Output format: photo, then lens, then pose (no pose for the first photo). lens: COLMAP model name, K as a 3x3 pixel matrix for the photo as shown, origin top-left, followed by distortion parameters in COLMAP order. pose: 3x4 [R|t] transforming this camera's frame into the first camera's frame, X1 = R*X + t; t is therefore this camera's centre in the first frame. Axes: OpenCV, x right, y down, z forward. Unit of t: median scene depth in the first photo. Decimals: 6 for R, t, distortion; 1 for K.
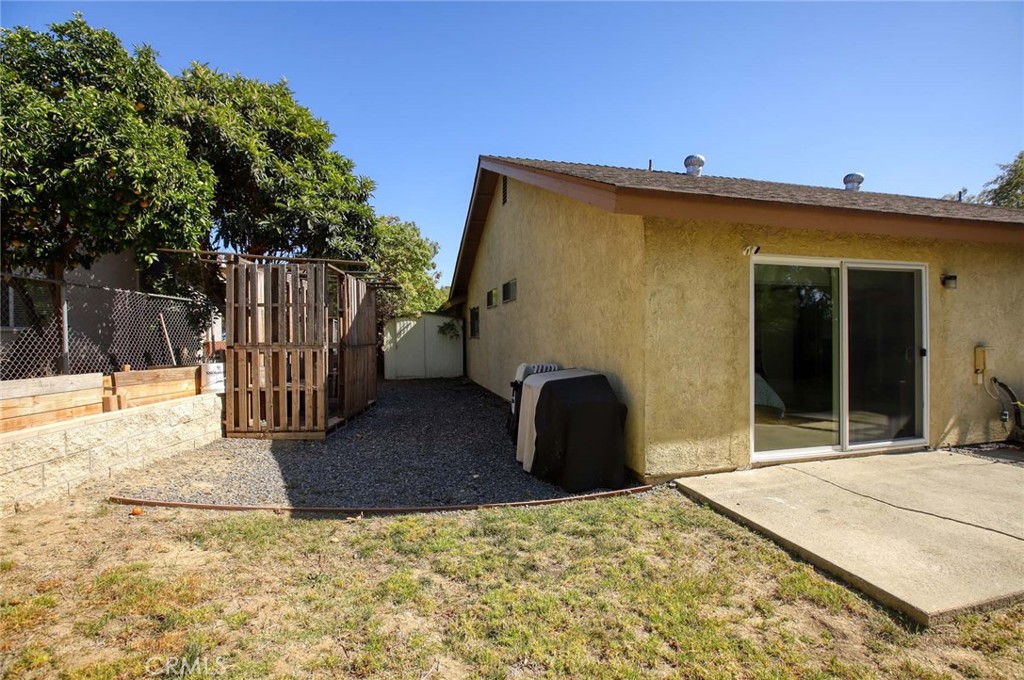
lens RADIAL K [[466.1, 0, 519.1], [0, 466.1, 338.0], [0, 0, 1]] dist [-0.055273, 0.018018]
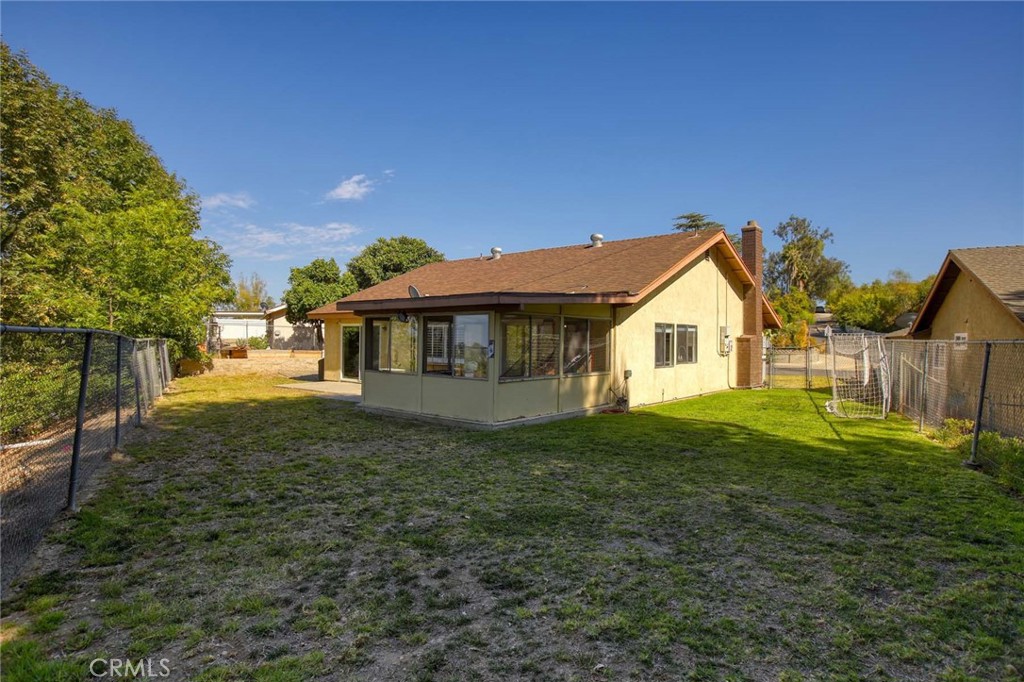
lens RADIAL K [[563.9, 0, 512.0], [0, 563.9, 341.0], [0, 0, 1]] dist [-0.000197, -0.000005]
pose [[0.568676, 0.018795, -0.822347, 4.504878], [-0.021170, 0.999742, 0.008209, -0.099224], [0.822289, 0.012740, 0.568927, -0.404326]]
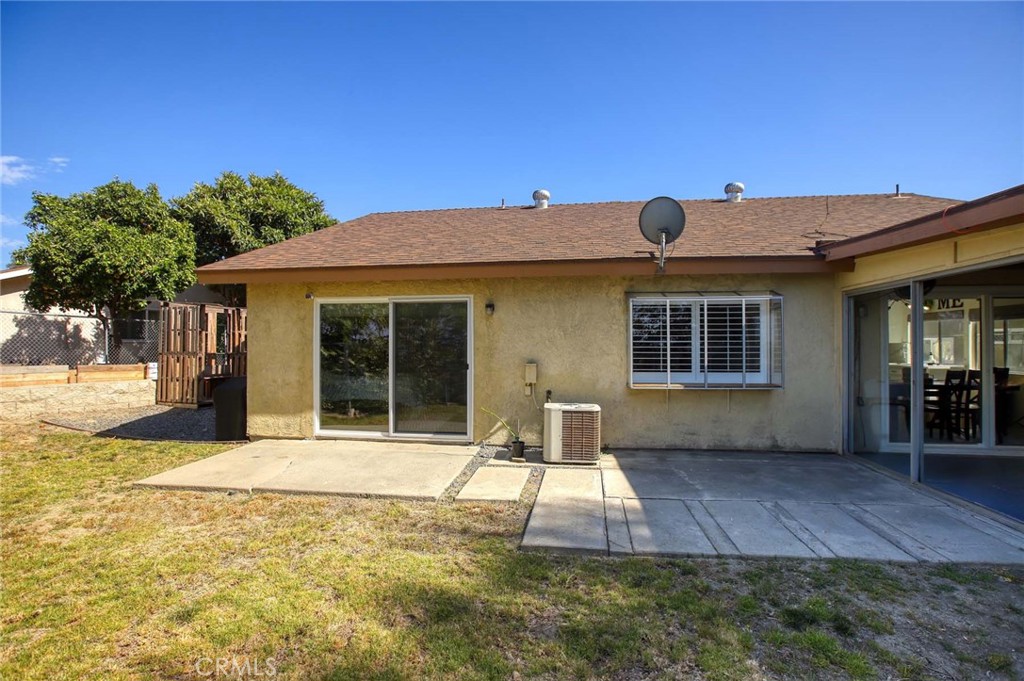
lens RADIAL K [[466.1, 0, 519.1], [0, 466.1, 338.5], [0, 0, 1]] dist [-0.055273, 0.018018]
pose [[0.929960, 0.001753, -0.367655, 1.520425], [-0.008728, 0.999812, -0.017309, -0.025052], [0.367556, 0.019305, 0.929801, -0.152268]]
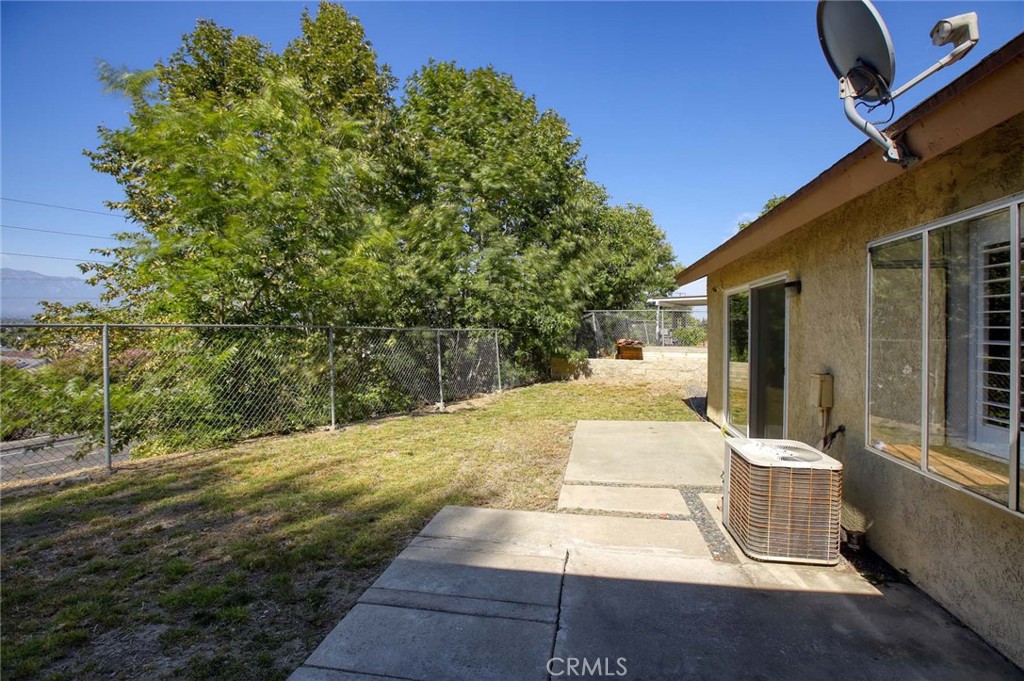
lens RADIAL K [[466.1, 0, 519.1], [0, 466.1, 338.5], [0, 0, 1]] dist [-0.055273, 0.018018]
pose [[-0.406568, 0.023916, -0.913307, 1.955616], [-0.003828, 0.999604, 0.027880, -0.055922], [0.913612, 0.014831, -0.406316, 0.897737]]
